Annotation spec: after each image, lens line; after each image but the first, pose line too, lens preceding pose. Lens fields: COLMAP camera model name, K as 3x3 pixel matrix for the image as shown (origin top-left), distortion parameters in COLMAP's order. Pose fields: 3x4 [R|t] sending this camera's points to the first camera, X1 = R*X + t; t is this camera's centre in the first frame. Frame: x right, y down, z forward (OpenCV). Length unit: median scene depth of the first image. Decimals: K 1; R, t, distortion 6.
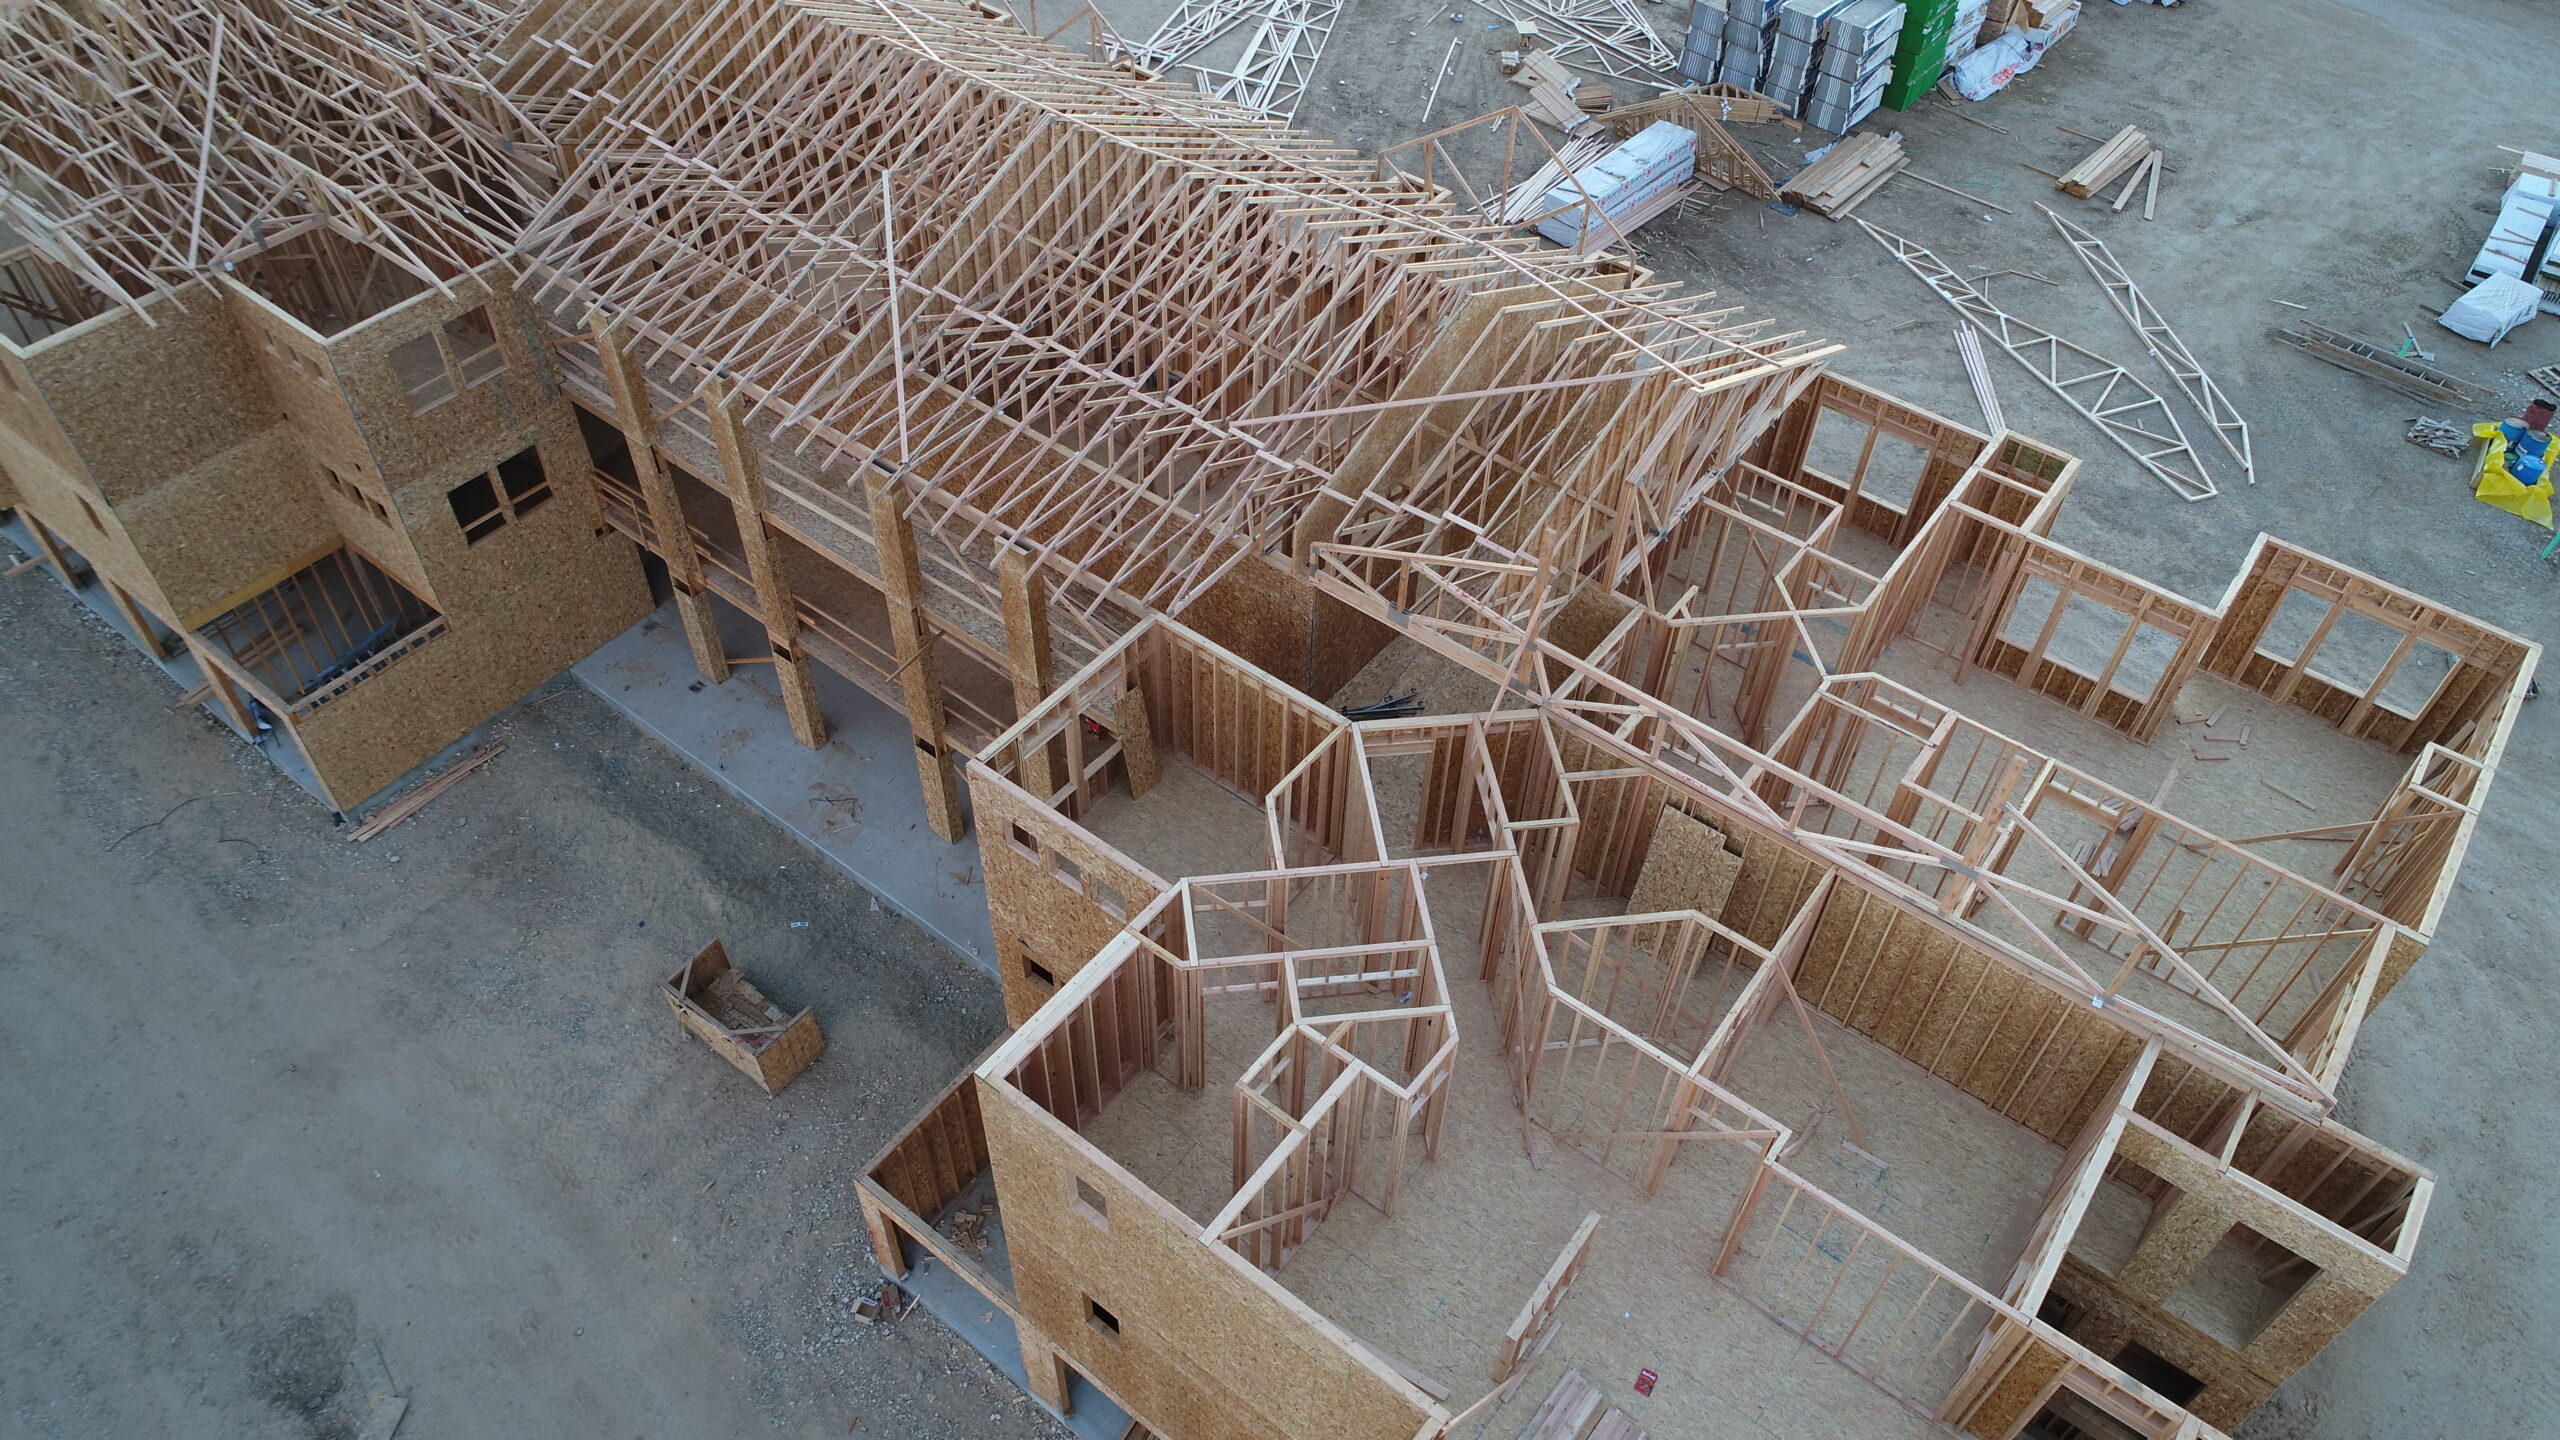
lens RADIAL K [[1710.5, 0, 1276.6], [0, 1710.5, 713.5], [0, 0, 1]] dist [0.003150, 0.003216]
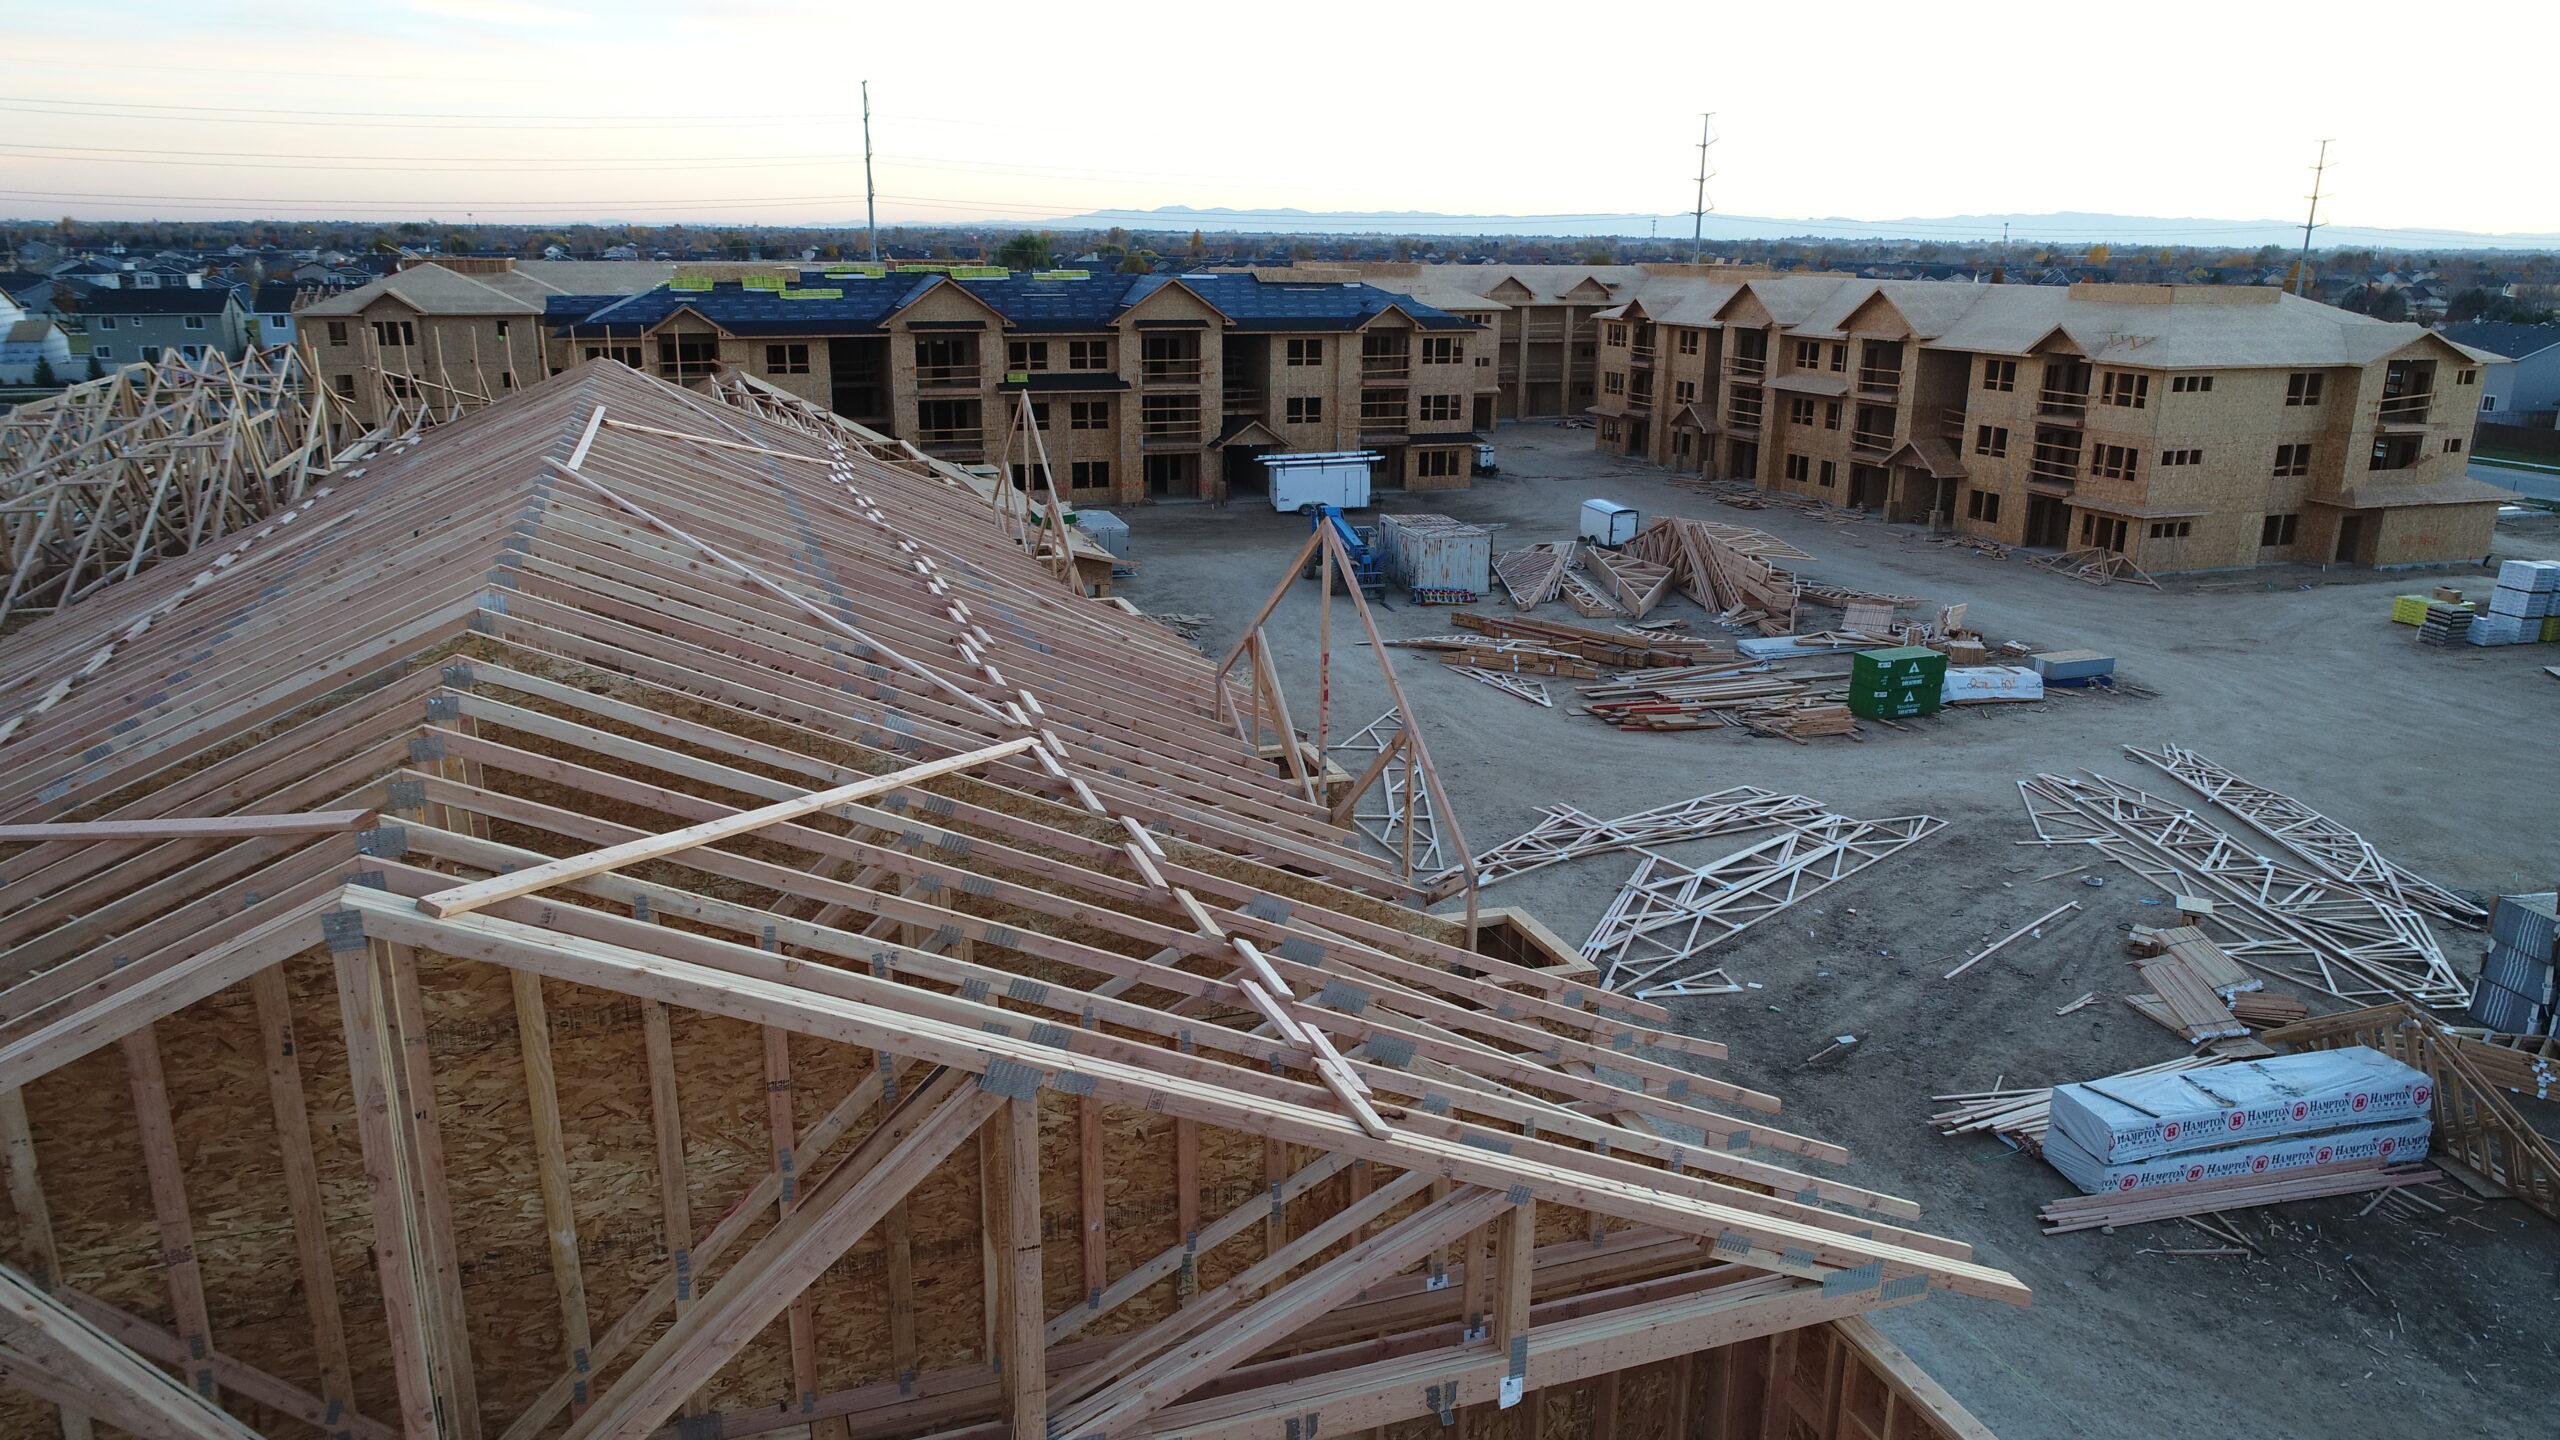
lens RADIAL K [[1710.5, 0, 1276.6], [0, 1710.5, 713.5], [0, 0, 1]] dist [0.003150, 0.003216]
pose [[0.839480, 0.127421, -0.528240, 0.194196], [-0.384611, 0.826050, -0.411966, -0.070143], [0.383859, 0.549004, 0.742460, 0.374372]]
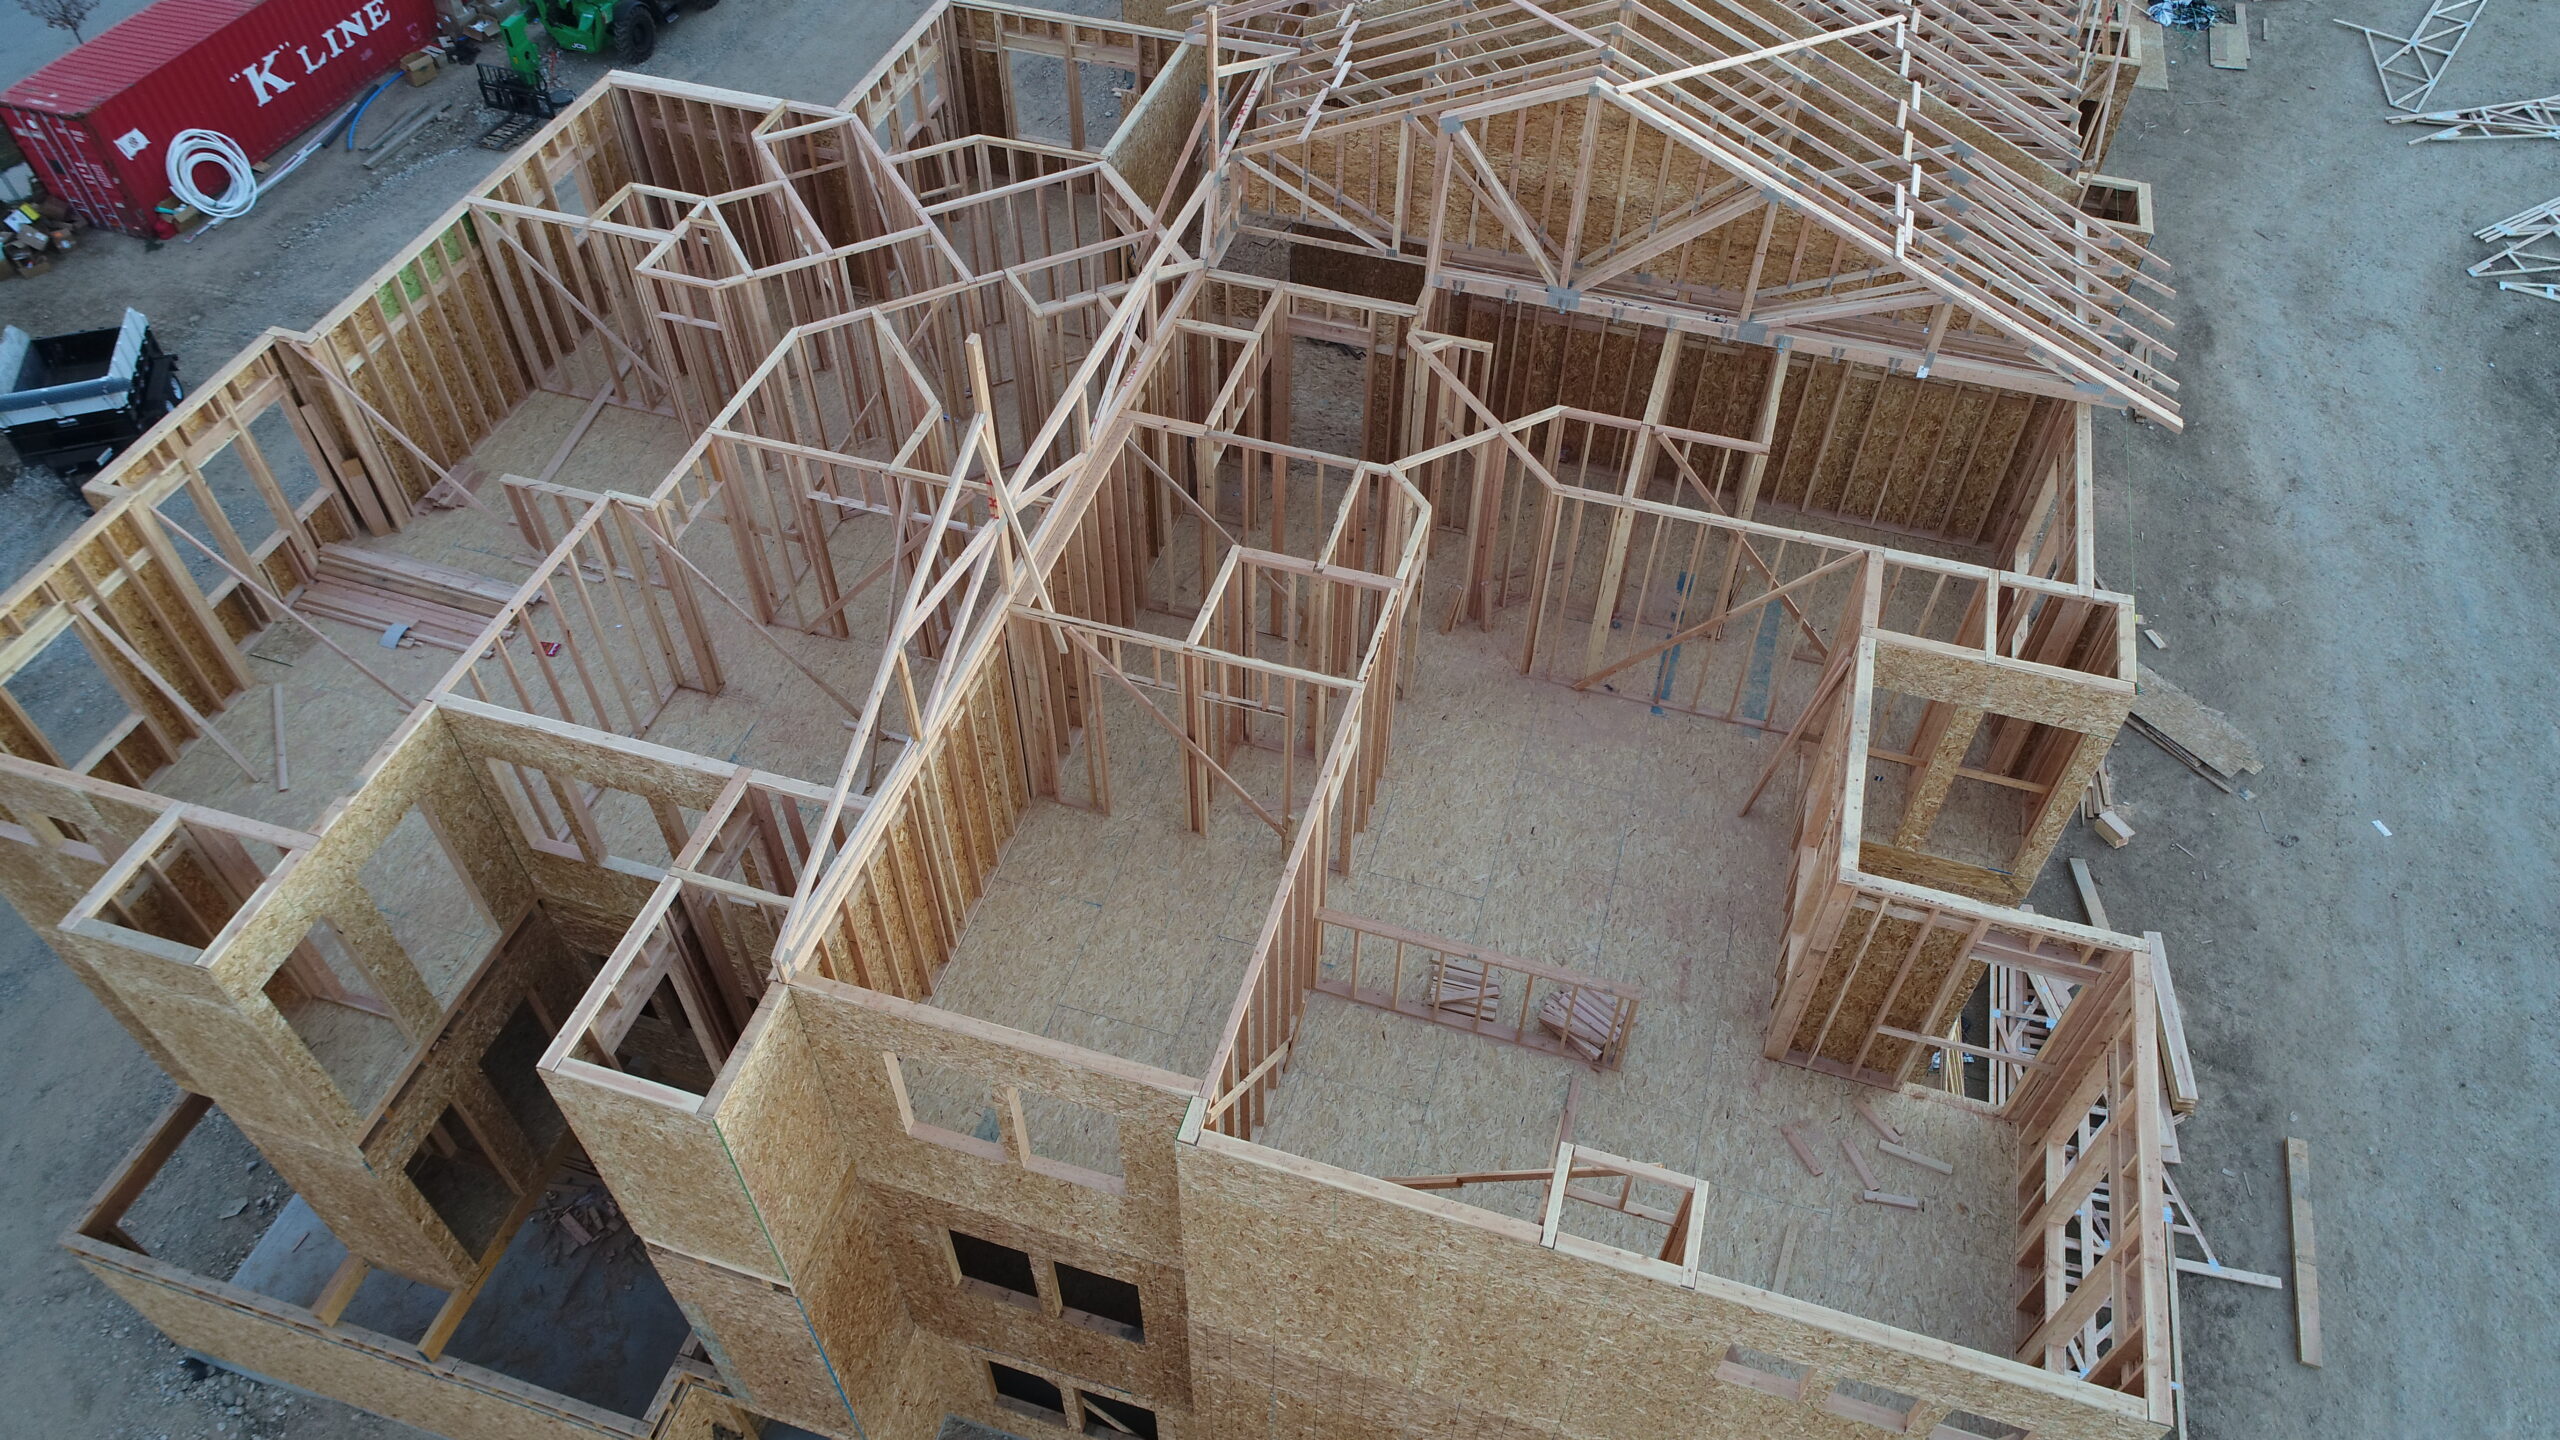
lens RADIAL K [[1710.5, 0, 1276.6], [0, 1710.5, 713.5], [0, 0, 1]] dist [0.003150, 0.003216]
pose [[0.356048, 0.679192, -0.641816, 0.361452], [-0.679071, 0.659880, 0.321592, -0.065447], [0.641945, 0.321336, 0.696168, 0.212389]]
